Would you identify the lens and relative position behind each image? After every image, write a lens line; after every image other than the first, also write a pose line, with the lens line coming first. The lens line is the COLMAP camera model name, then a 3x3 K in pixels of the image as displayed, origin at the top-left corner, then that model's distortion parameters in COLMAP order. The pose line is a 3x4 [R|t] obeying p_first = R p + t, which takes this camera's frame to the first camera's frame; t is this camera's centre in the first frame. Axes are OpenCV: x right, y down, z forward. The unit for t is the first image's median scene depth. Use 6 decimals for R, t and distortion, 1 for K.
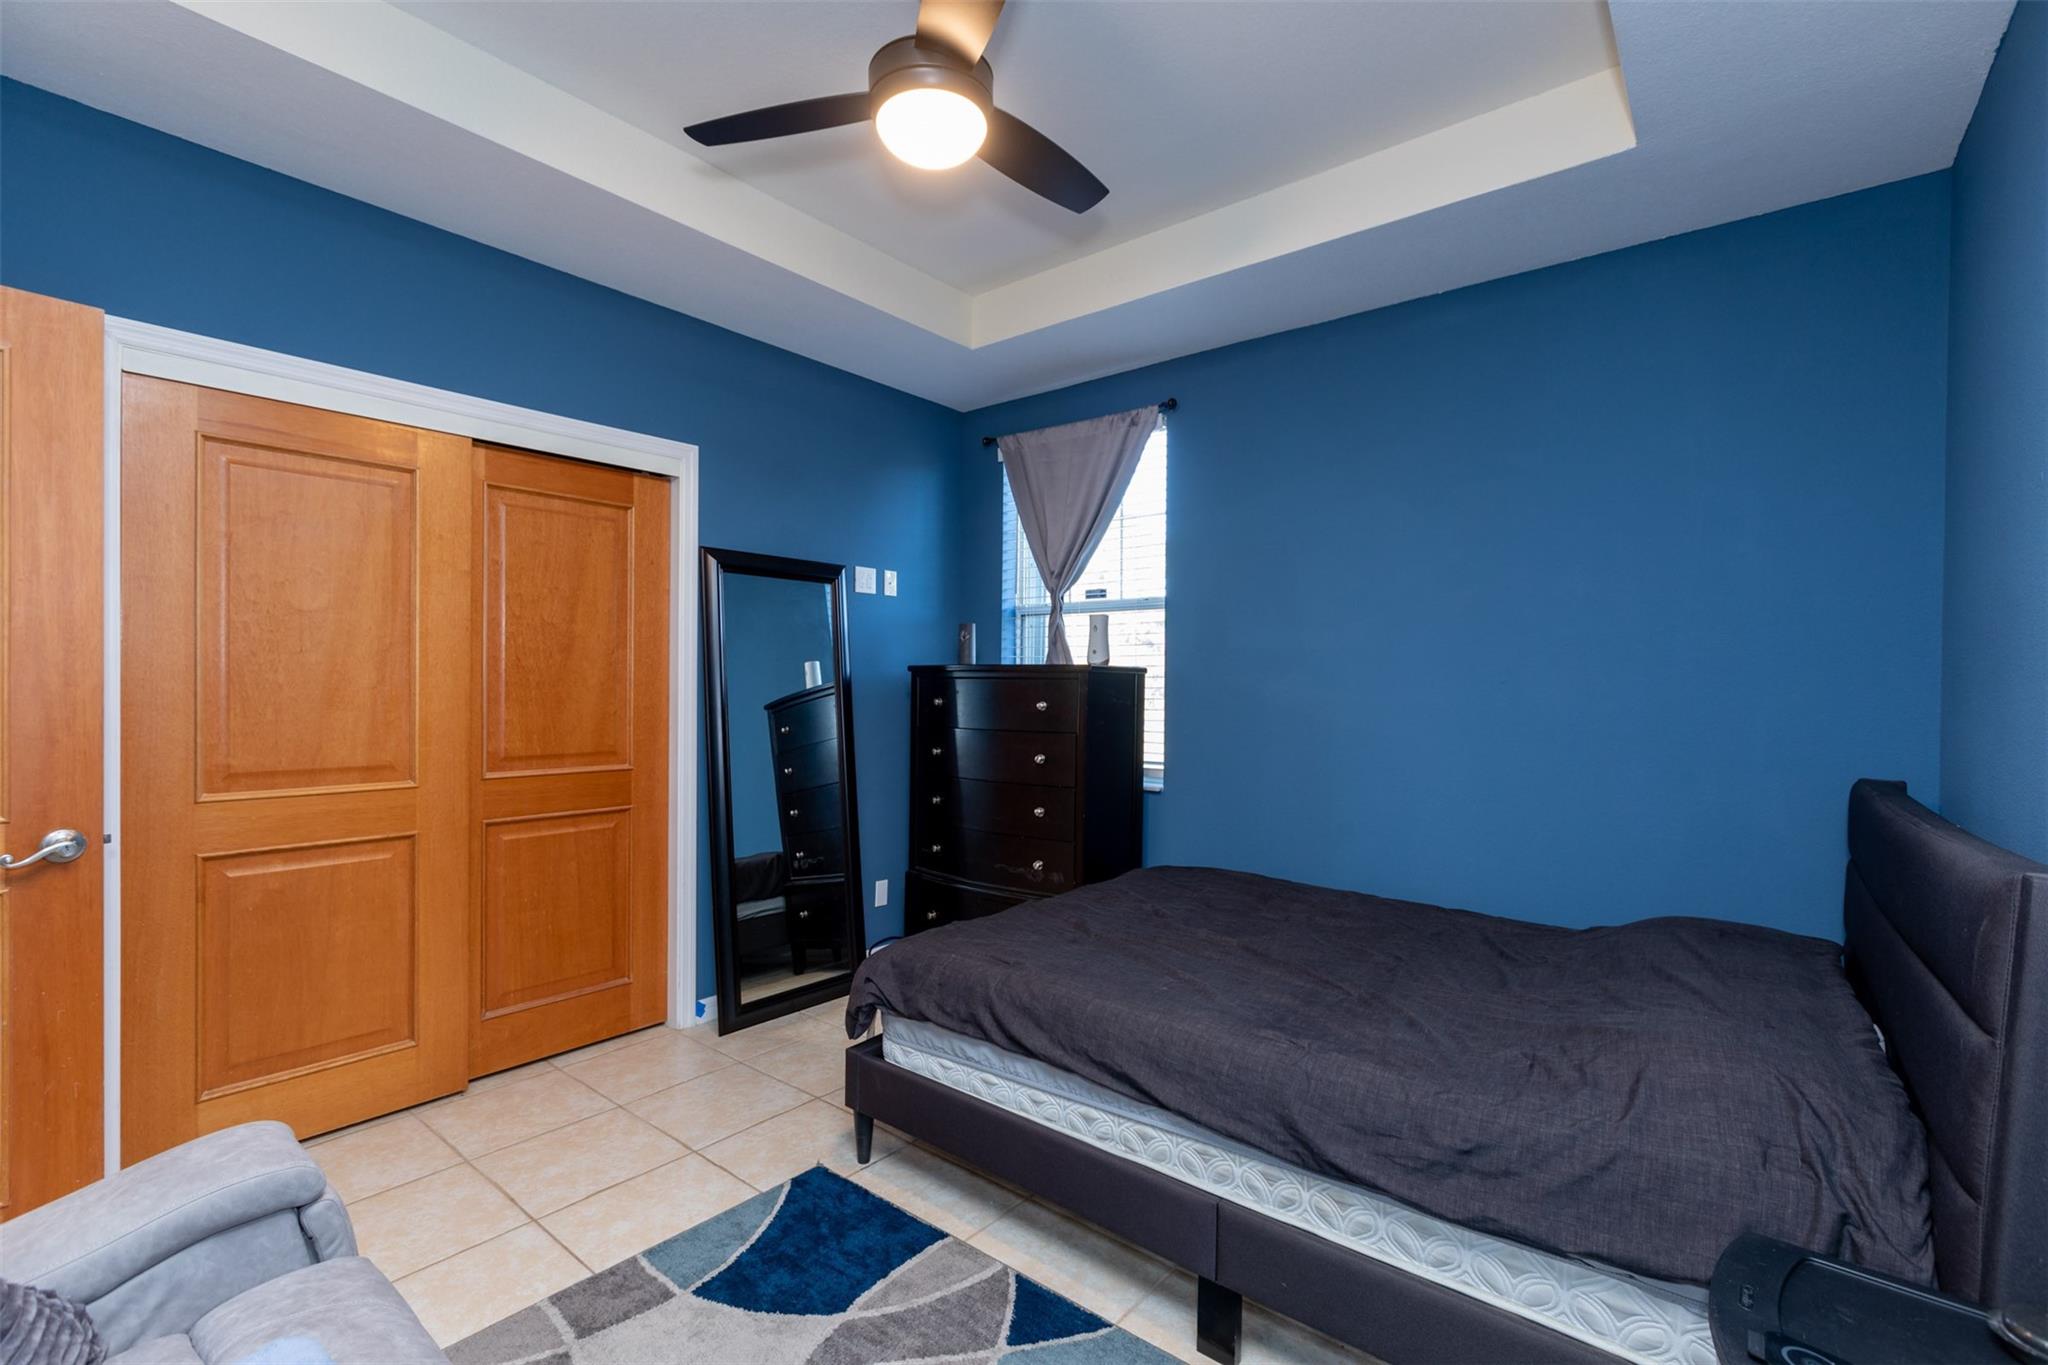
lens RADIAL K [[910.4, 0, 1025.5], [0, 910.4, 686.2], [0, 0, 1]] dist [0.001314, 0.000095]
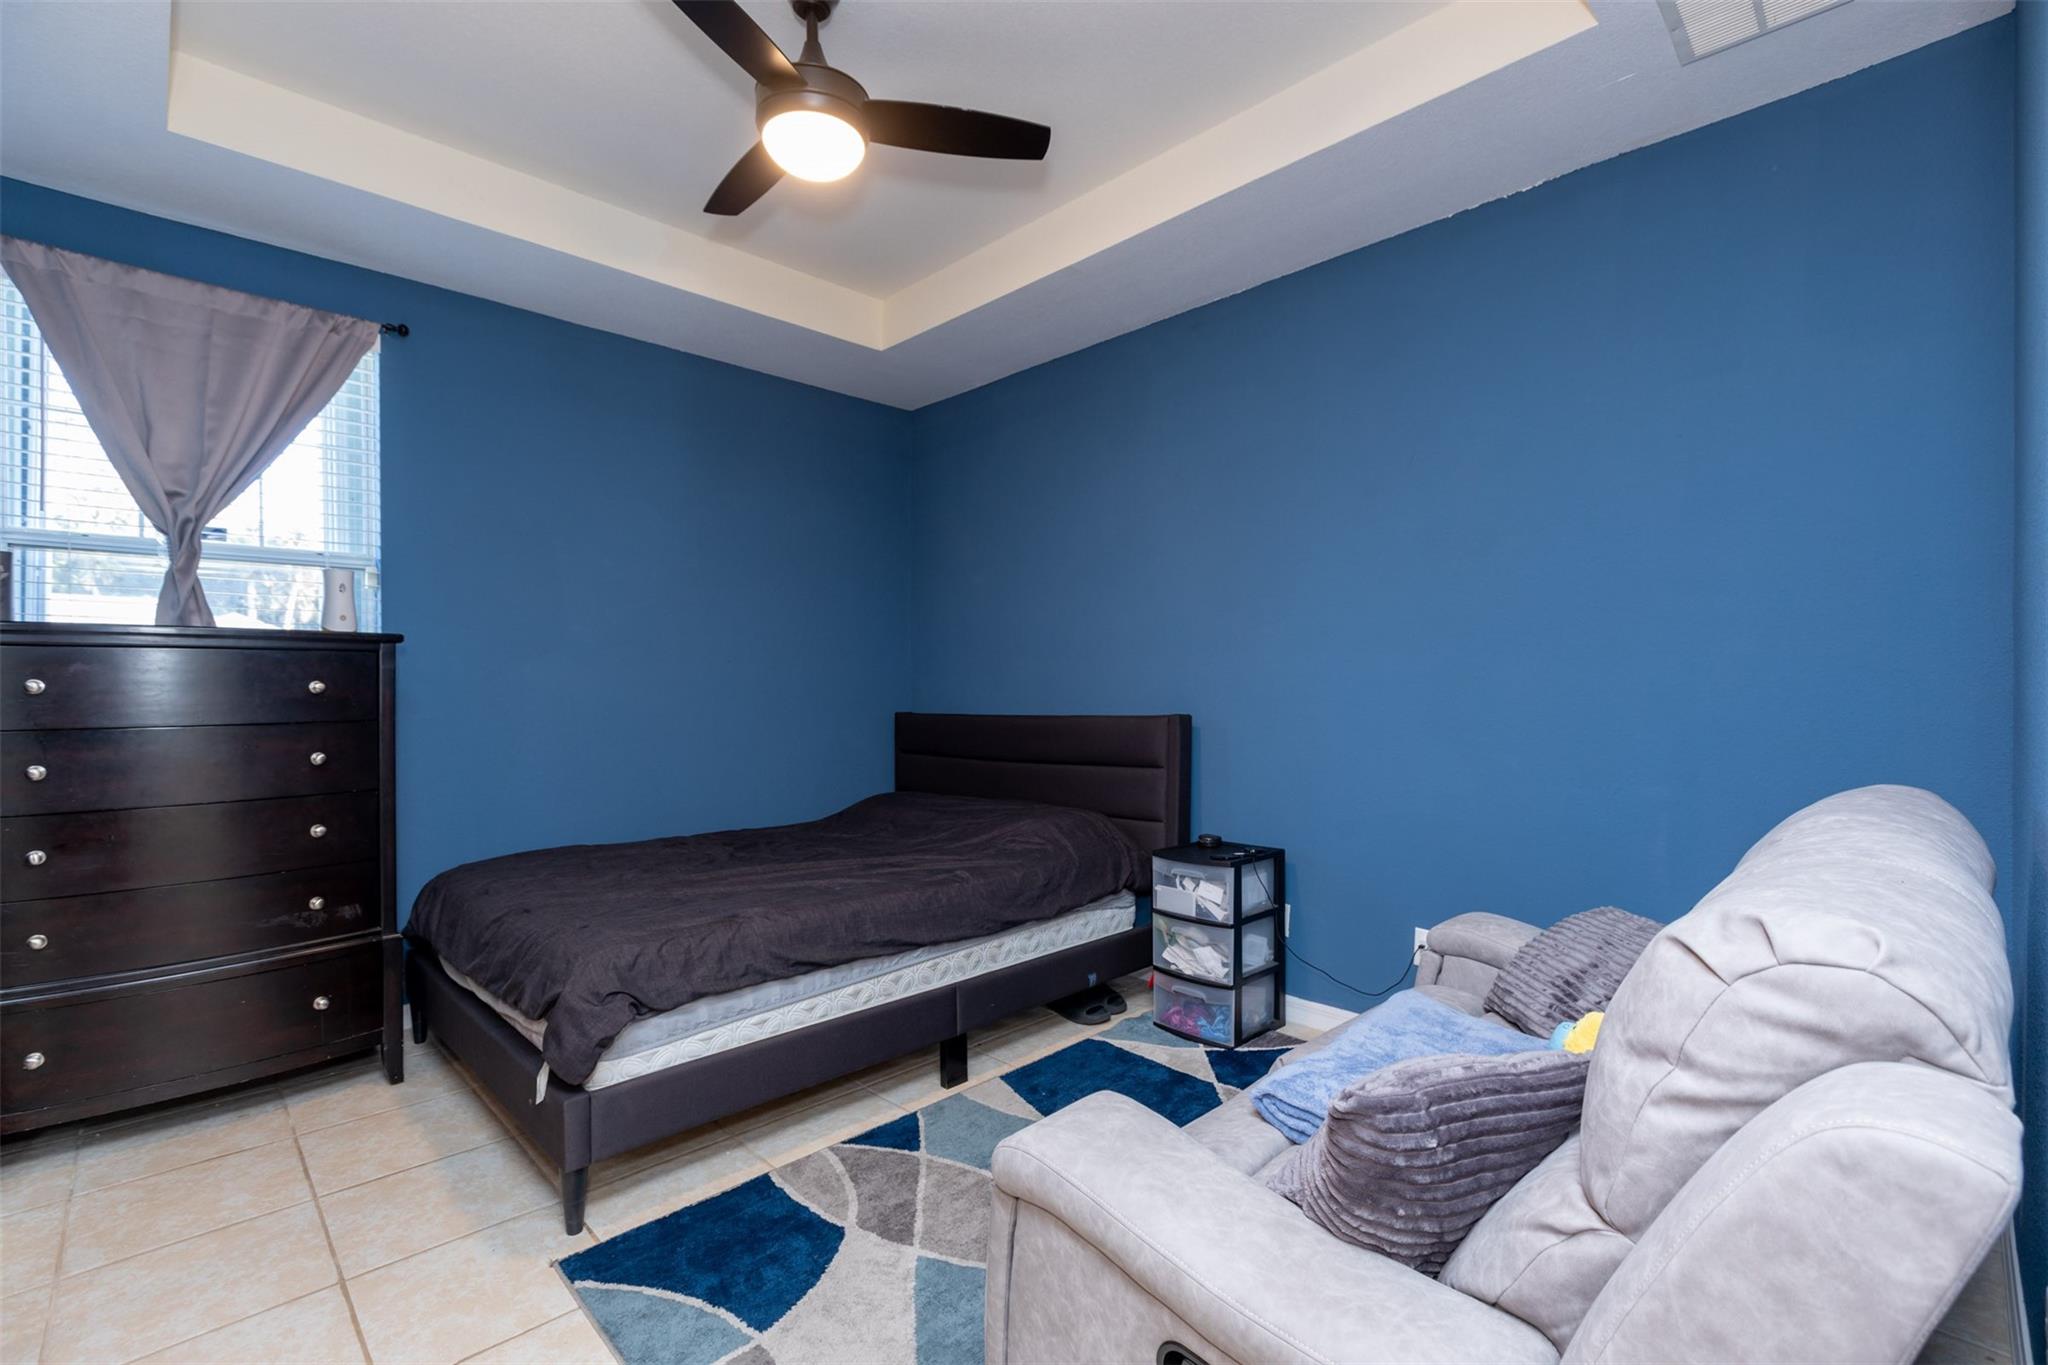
lens RADIAL K [[910.4, 0, 1025.5], [0, 910.4, 686.2], [0, 0, 1]] dist [0.001314, 0.000095]
pose [[0.103657, -0.009771, 0.994565, -1.109470], [0.009233, 0.999918, 0.008861, 0.033668], [-0.994570, 0.008264, 0.103738, 0.596456]]
